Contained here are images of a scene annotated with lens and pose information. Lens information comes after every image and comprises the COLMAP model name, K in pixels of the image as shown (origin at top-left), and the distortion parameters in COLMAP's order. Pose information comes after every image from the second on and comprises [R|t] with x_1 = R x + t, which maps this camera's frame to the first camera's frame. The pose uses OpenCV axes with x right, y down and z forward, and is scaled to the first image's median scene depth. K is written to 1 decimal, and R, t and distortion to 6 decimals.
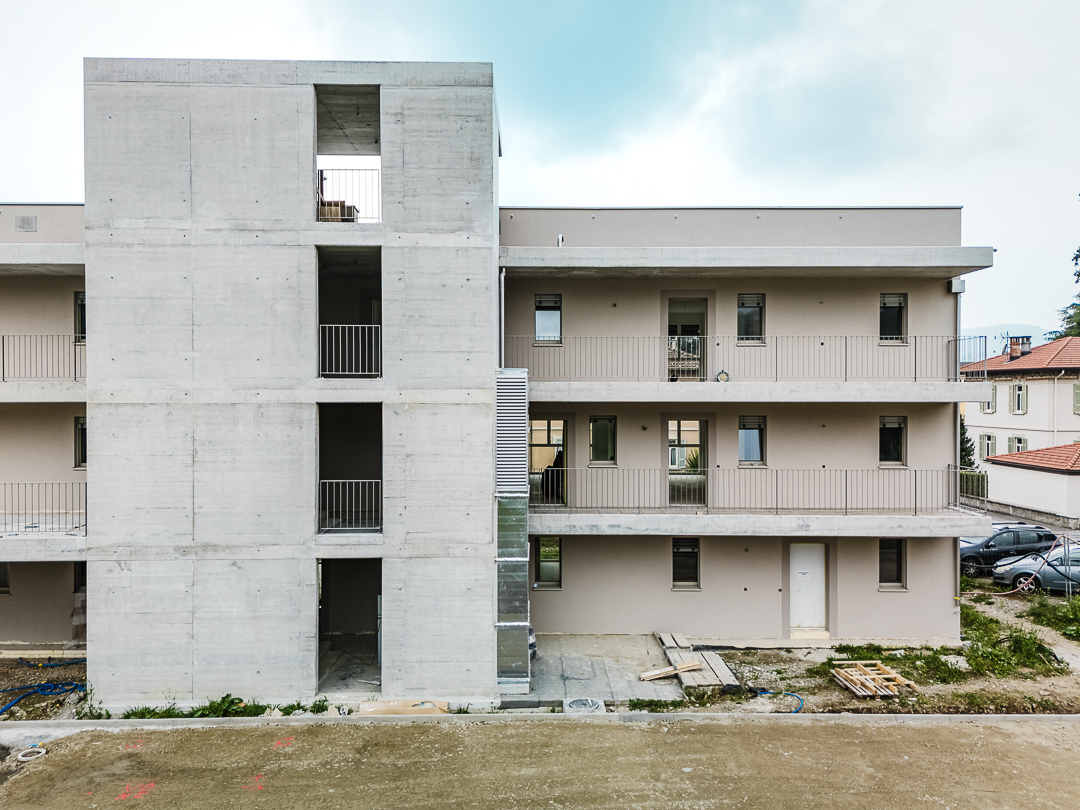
lens RADIAL K [[789.6, 0, 546.7], [0, 789.6, 408.1], [0, 0, 1]] dist [0.064542, -0.063318]
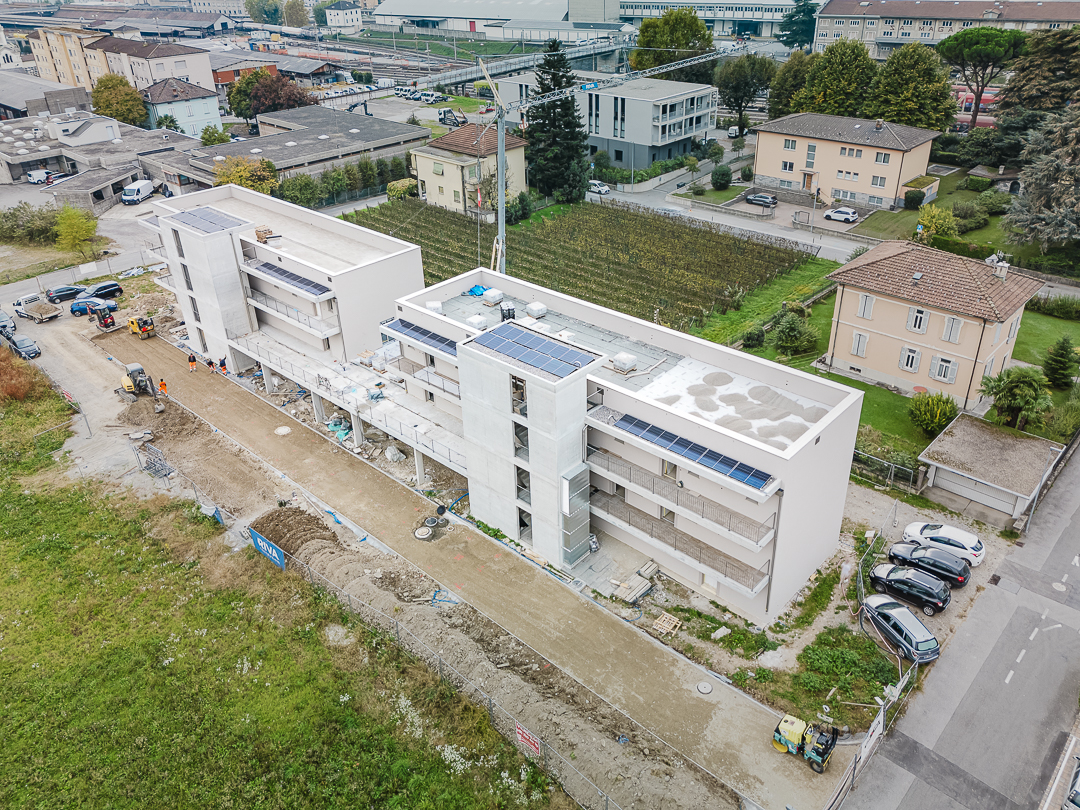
lens RADIAL K [[816.7, 0, 557.5], [0, 816.7, 356.3], [0, 0, 1]] dist [0.069539, -0.082803]
pose [[0.733253, 0.294248, -0.612991, 1.609555], [0.014481, 0.894554, 0.446725, -1.753683], [0.679802, -0.336440, 0.651673, -0.770722]]
